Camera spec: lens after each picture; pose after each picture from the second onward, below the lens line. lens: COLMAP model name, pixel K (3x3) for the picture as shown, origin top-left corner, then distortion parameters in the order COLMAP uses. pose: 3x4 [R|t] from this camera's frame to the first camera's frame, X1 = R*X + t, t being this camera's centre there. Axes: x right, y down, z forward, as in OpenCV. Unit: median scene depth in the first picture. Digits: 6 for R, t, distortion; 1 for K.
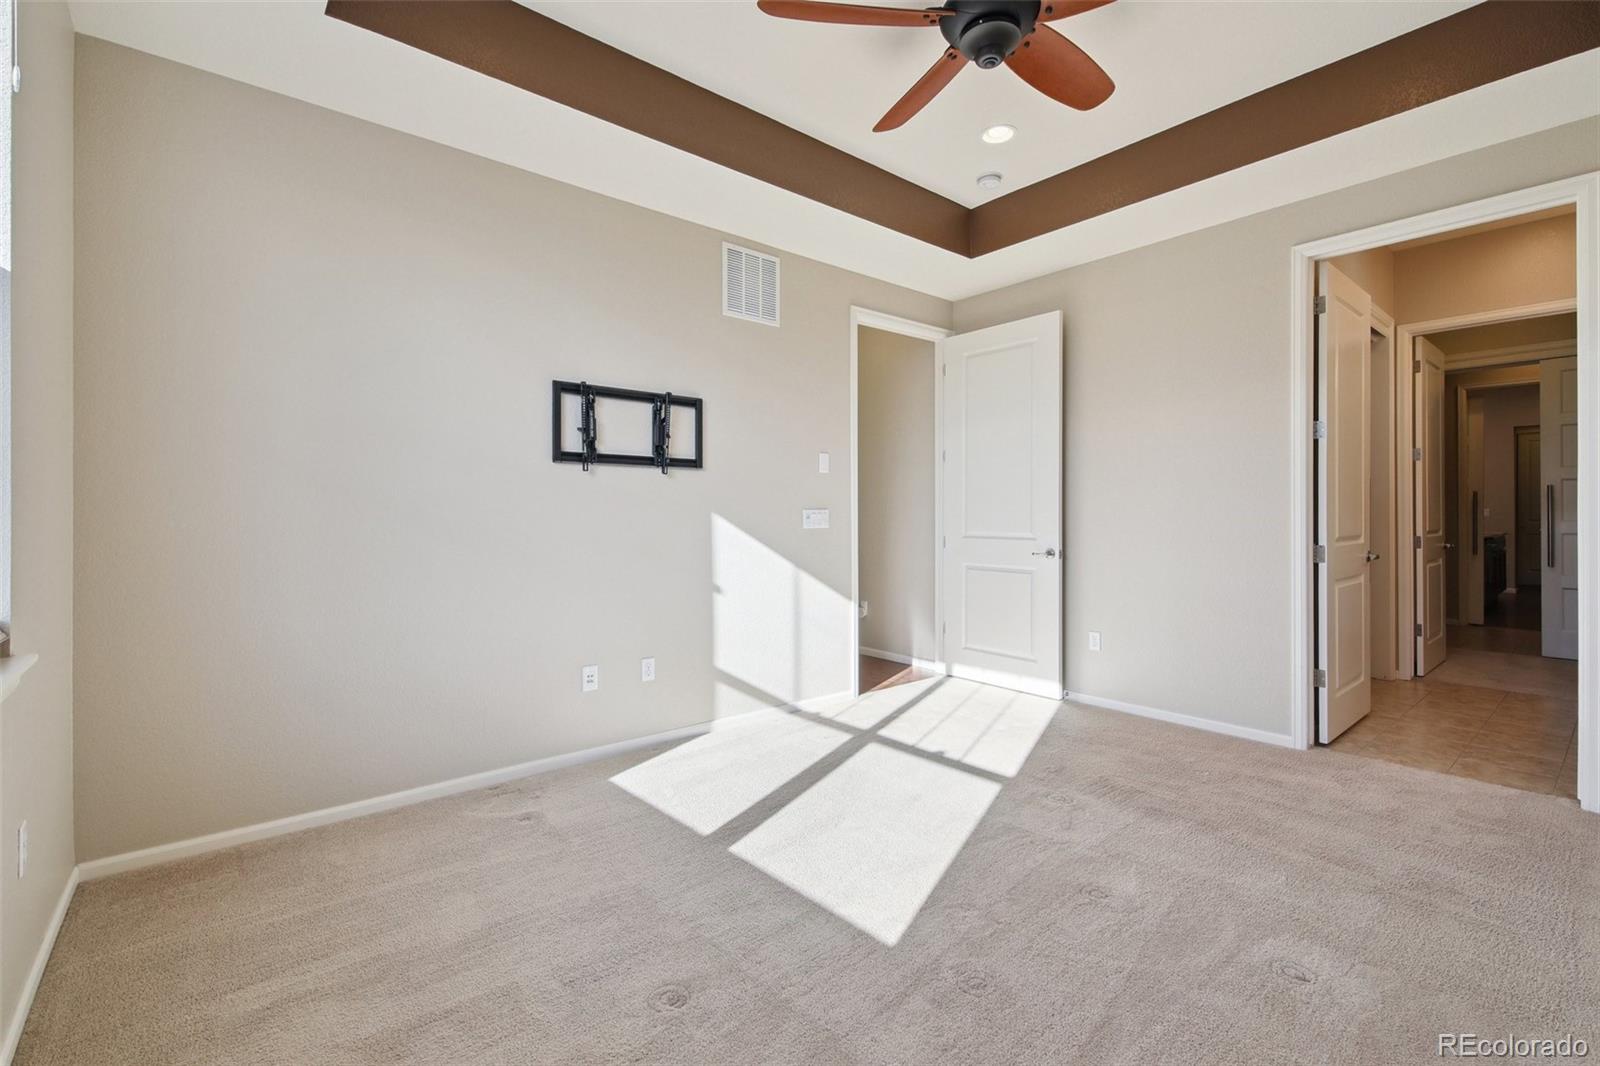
lens RADIAL K [[704.2, 0, 797.9], [0, 704.2, 522.9], [0, 0, 1]] dist [0.002565, -0.007858]
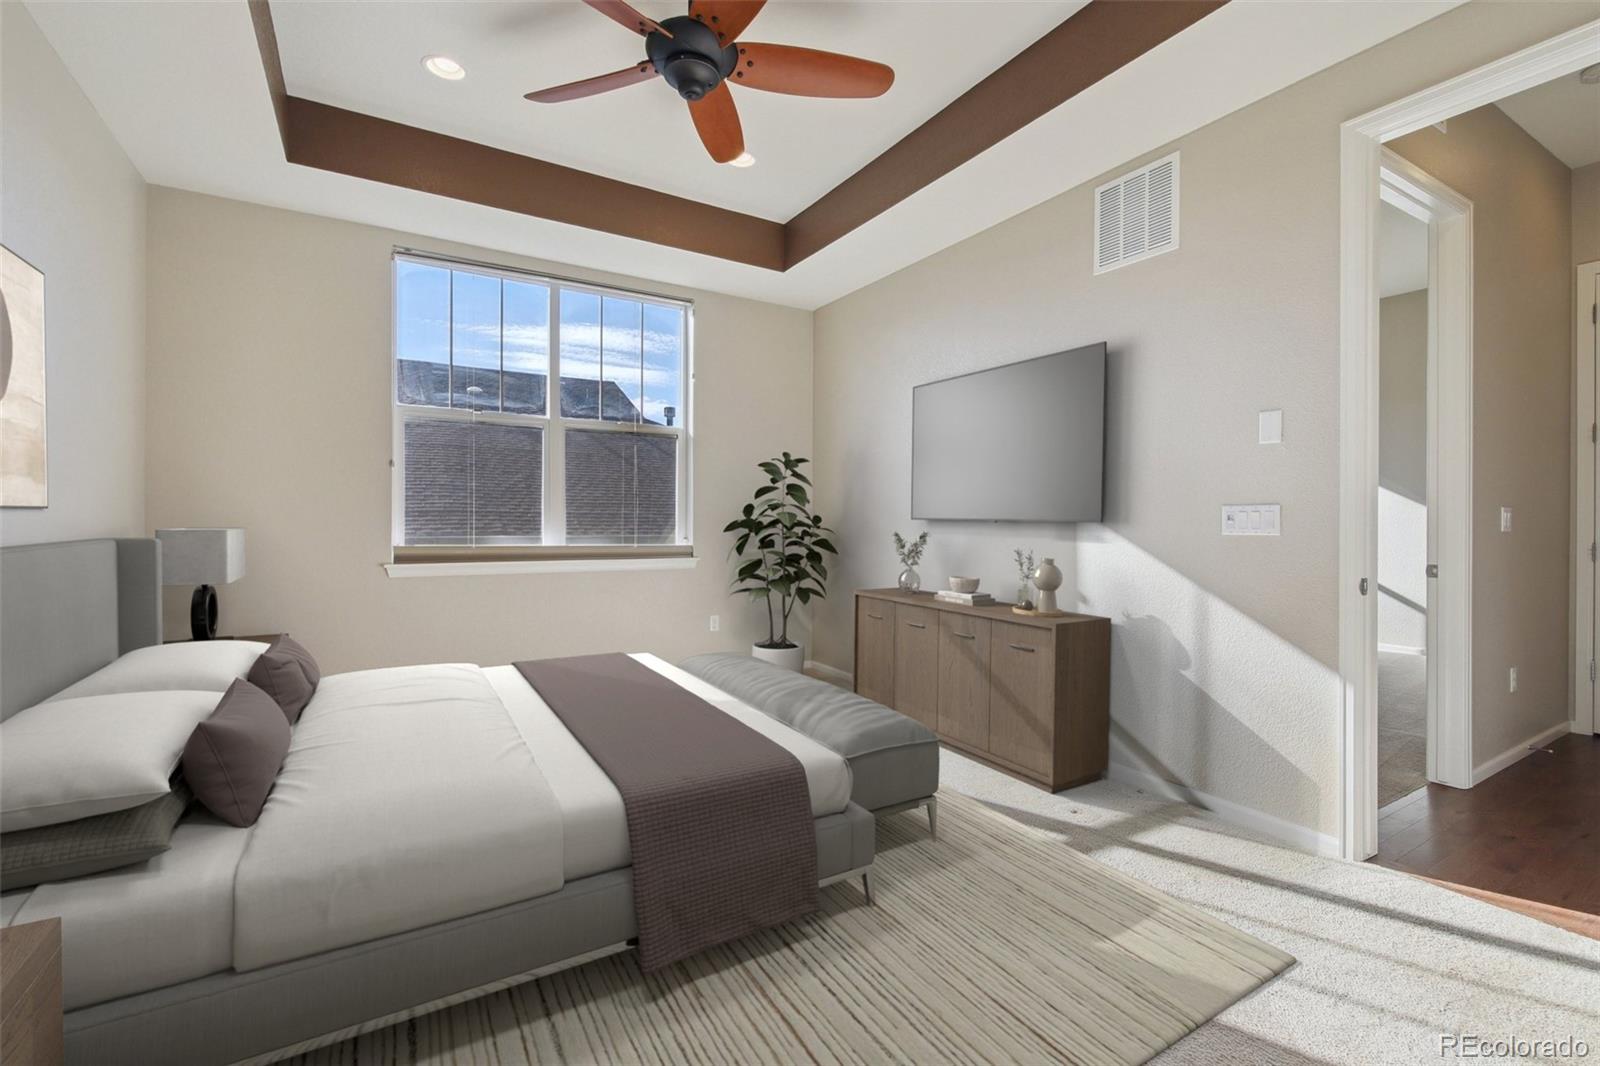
lens RADIAL K [[704.2, 0, 797.9], [0, 704.2, 522.9], [0, 0, 1]] dist [0.002565, -0.007858]
pose [[-0.145982, 0.010424, -0.989232, 0.751508], [-0.008505, 0.999894, 0.011791, -0.007814], [0.989251, 0.010135, -0.145878, 0.748338]]
